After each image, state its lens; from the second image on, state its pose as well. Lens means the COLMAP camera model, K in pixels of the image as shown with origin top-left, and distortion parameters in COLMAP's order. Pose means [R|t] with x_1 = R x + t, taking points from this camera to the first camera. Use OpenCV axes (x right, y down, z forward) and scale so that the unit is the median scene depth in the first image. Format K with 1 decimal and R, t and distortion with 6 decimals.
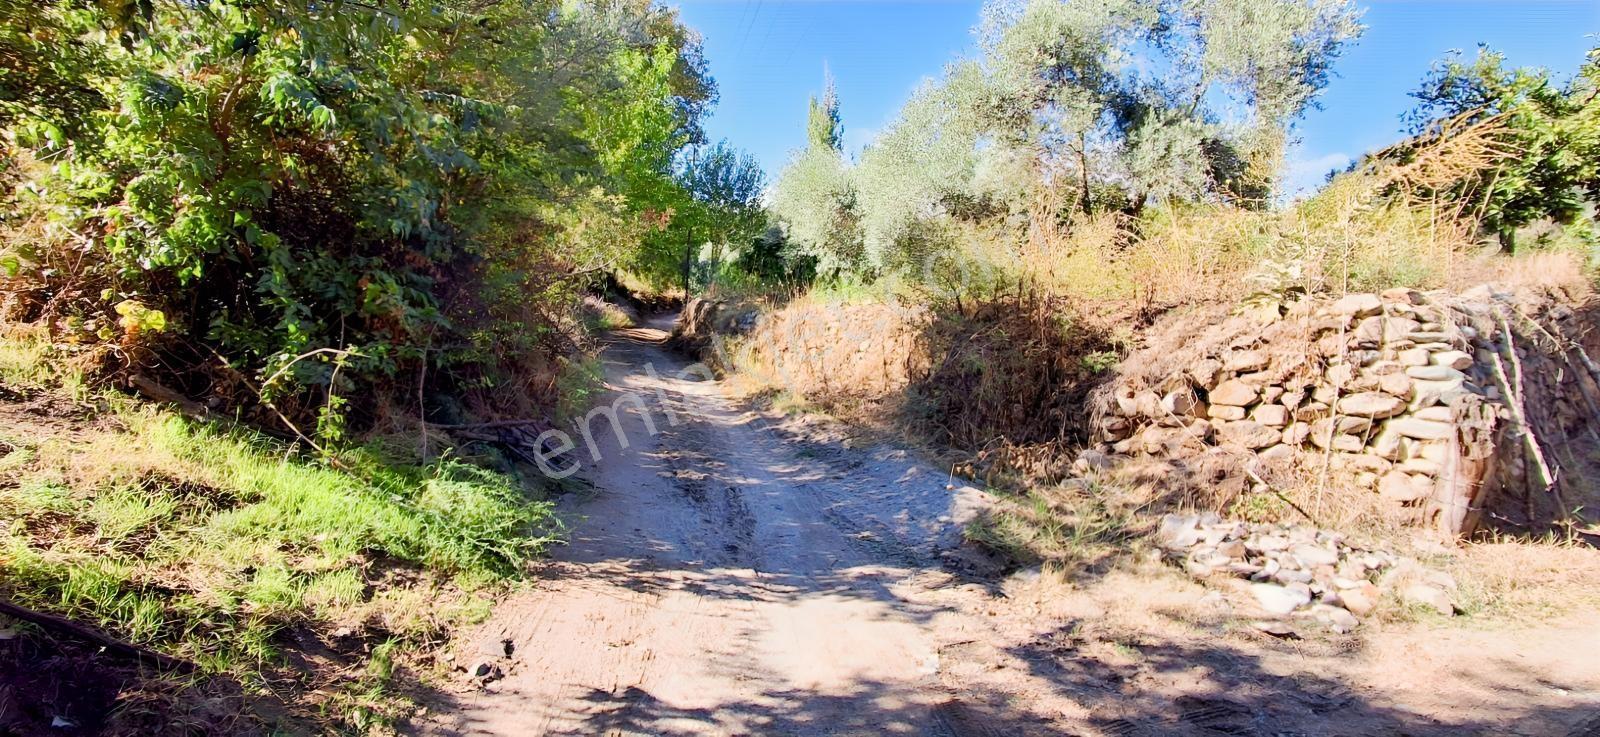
lens RADIAL K [[745.3, 0, 785.0], [0, 745.3, 359.2], [0, 0, 1]] dist [0.000701, 0.008339]
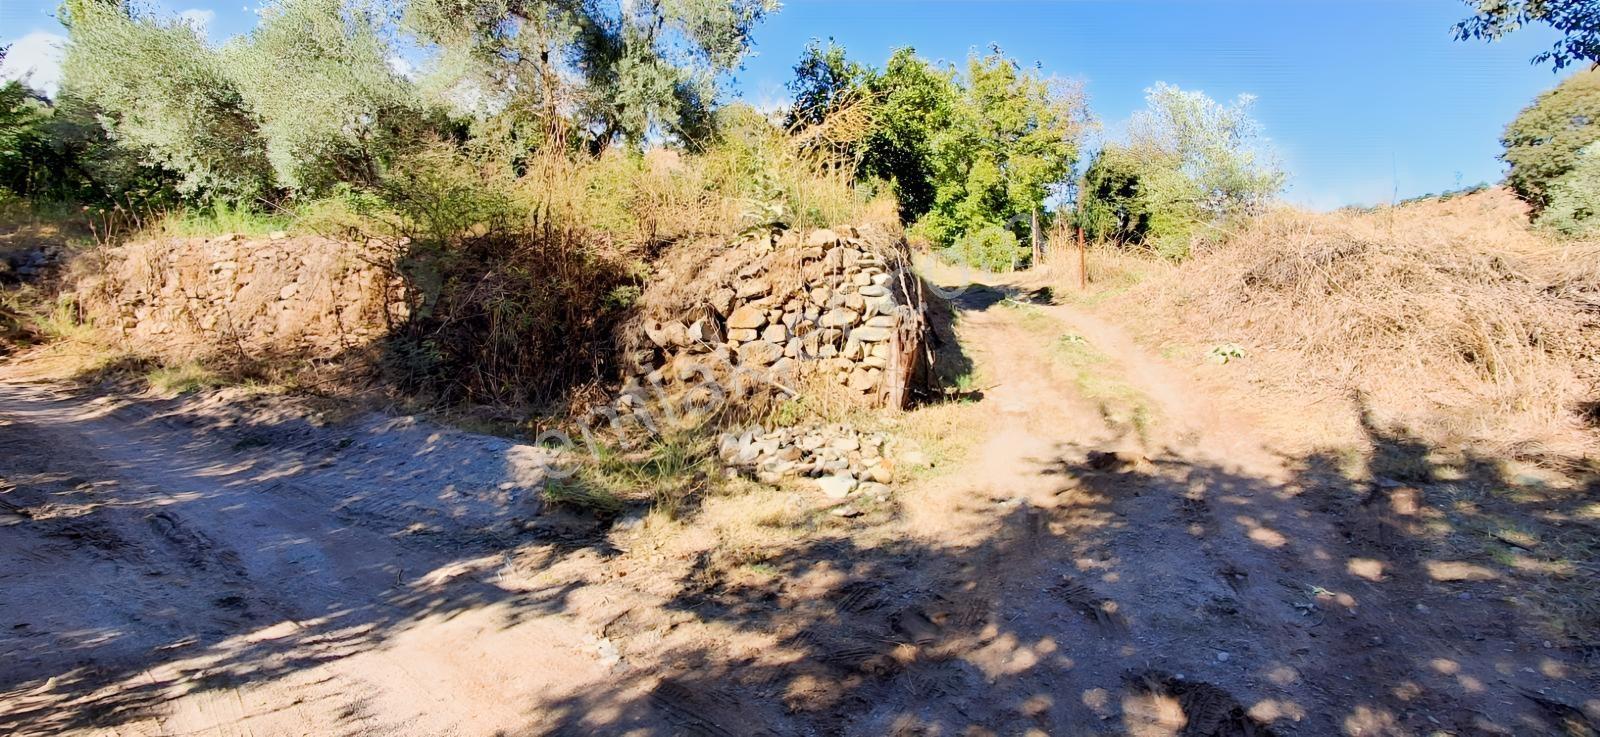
lens RADIAL K [[745.3, 0, 785.0], [0, 745.3, 359.2], [0, 0, 1]] dist [0.000701, 0.008339]
pose [[0.711283, -0.115955, 0.693276, -0.162334], [0.053201, 0.992351, 0.111395, -0.015852], [-0.700890, -0.042350, 0.712011, 0.170779]]
